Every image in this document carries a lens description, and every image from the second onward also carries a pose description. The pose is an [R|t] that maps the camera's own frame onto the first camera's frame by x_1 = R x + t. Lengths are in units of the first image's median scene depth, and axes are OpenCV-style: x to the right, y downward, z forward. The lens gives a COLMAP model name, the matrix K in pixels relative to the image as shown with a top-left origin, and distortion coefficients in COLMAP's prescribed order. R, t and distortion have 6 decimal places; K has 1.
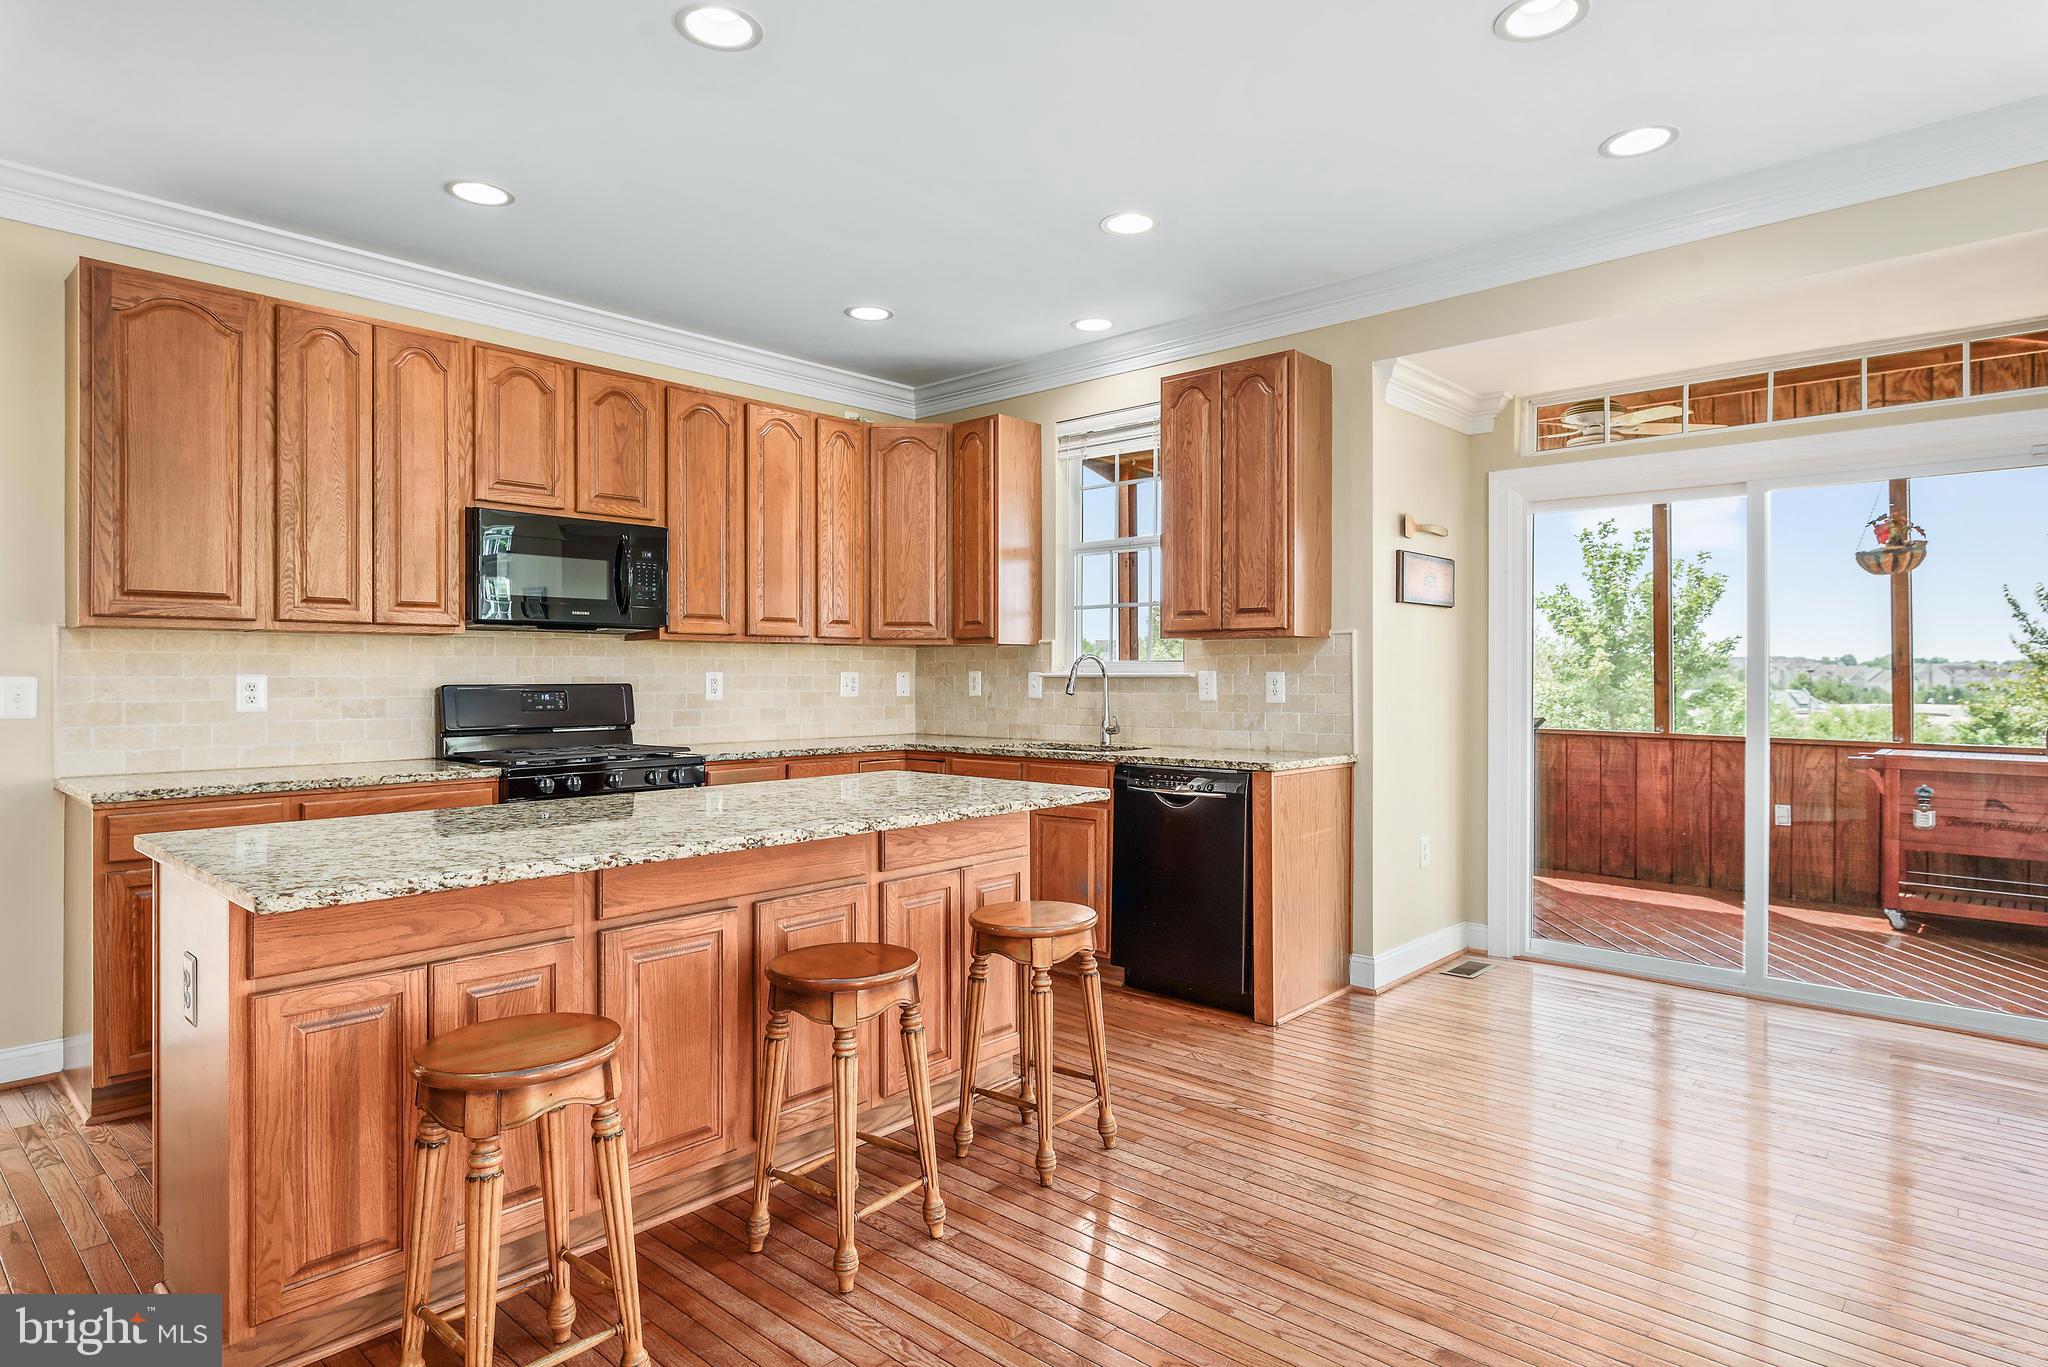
lens RADIAL K [[1109.6, 0, 1015.5], [0, 1109.6, 678.4], [0, 0, 1]] dist [0.002142, -0.001184]
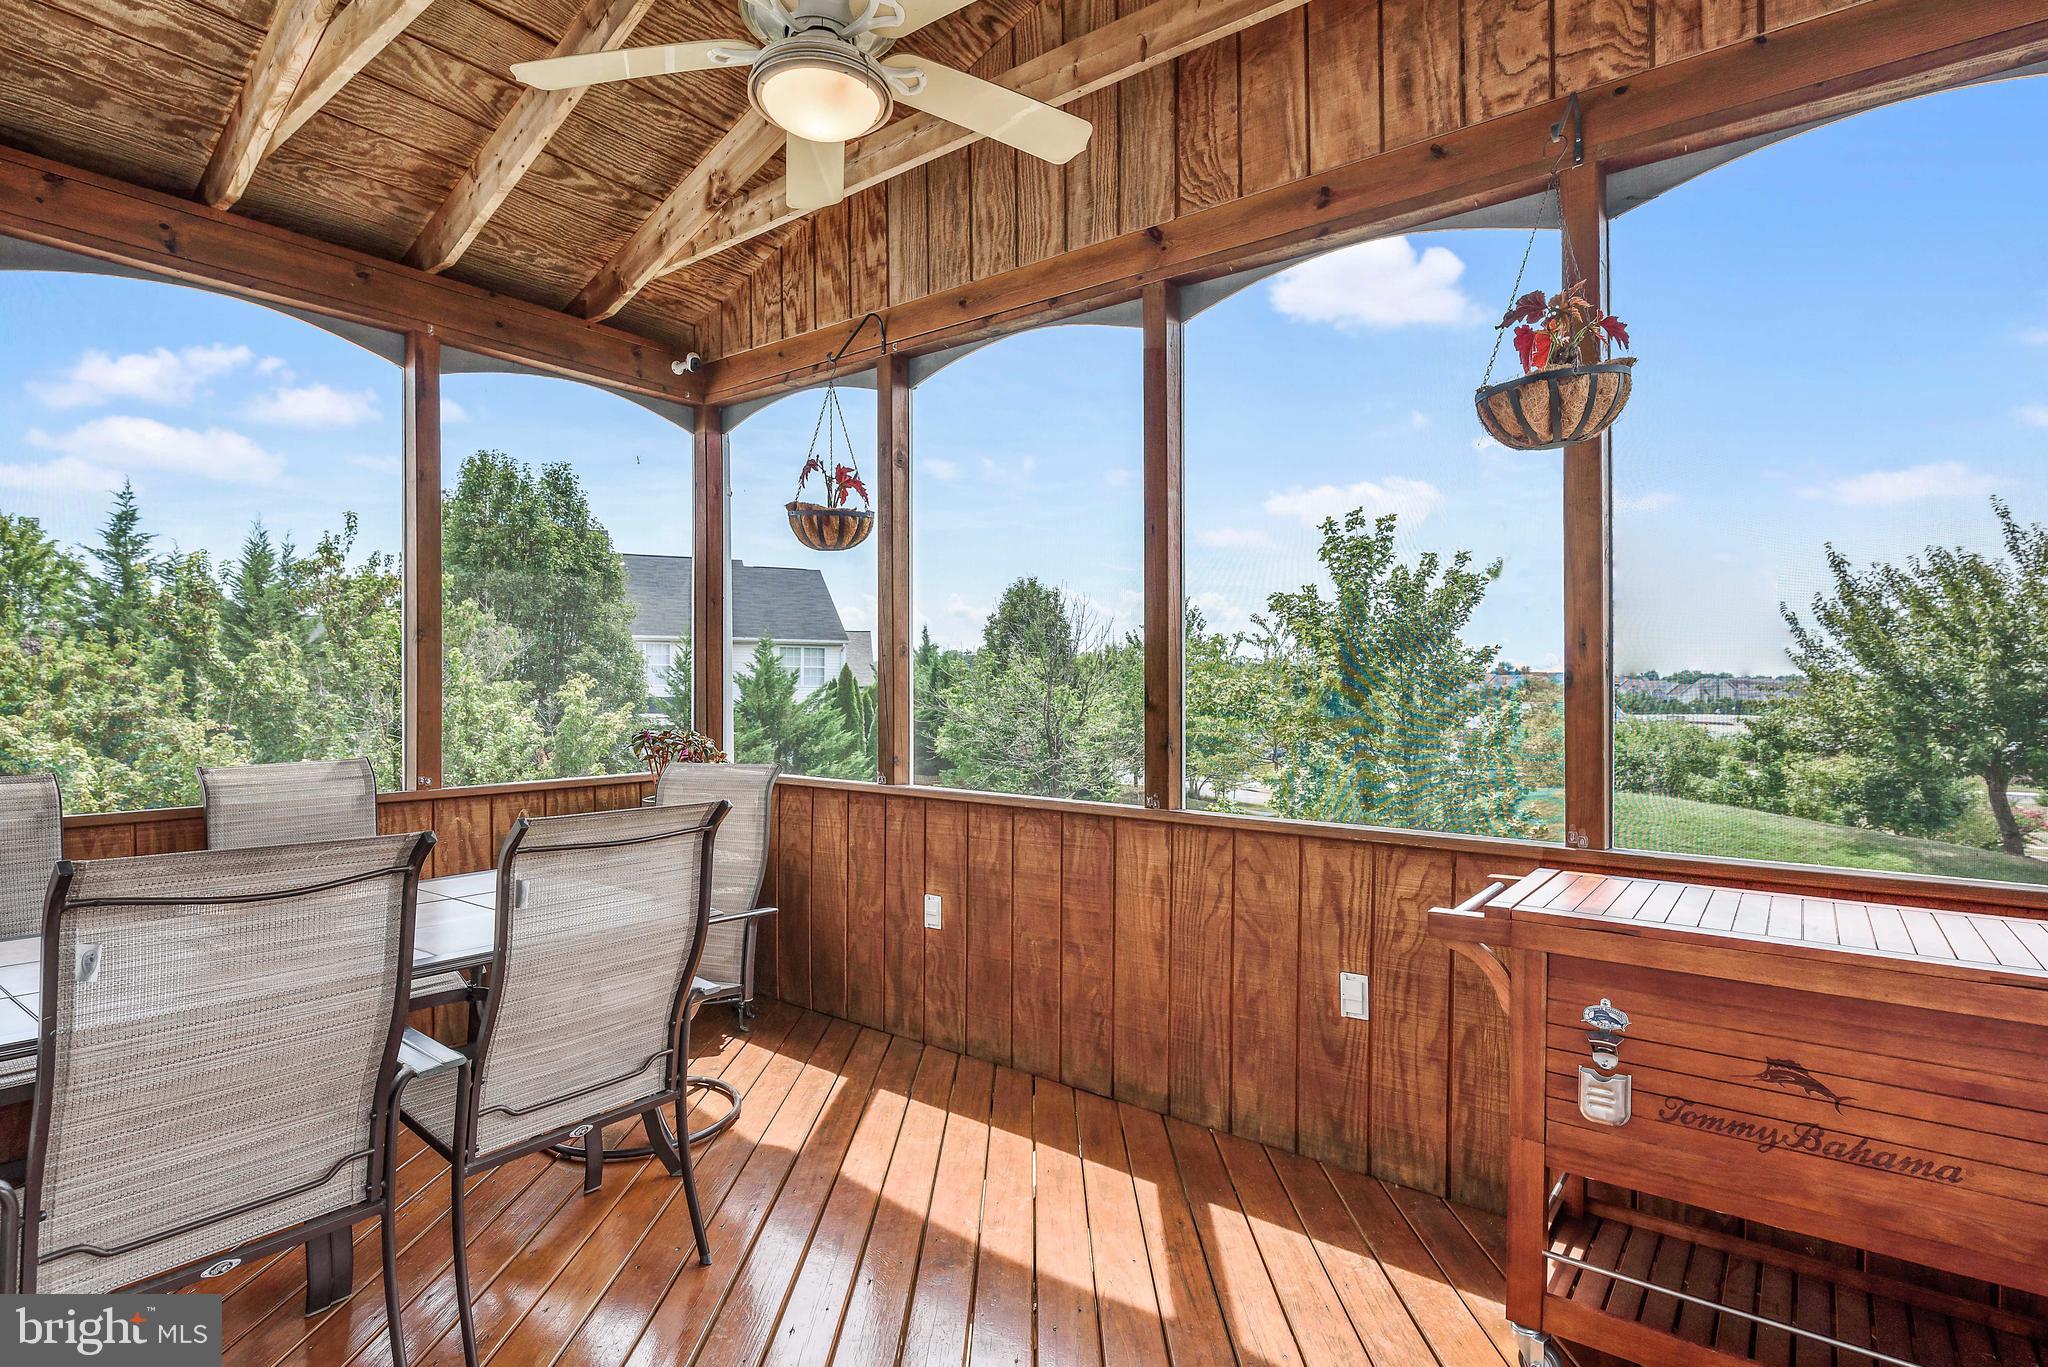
lens RADIAL K [[1016.9, 0, 1026.0], [0, 1016.9, 704.6], [0, 0, 1]] dist [0.000912, 0.000146]
pose [[0.995818, -0.001488, 0.091352, 0.492275], [0.000309, 0.999916, 0.012923, -0.003421], [-0.091364, -0.012841, 0.995735, 0.565058]]
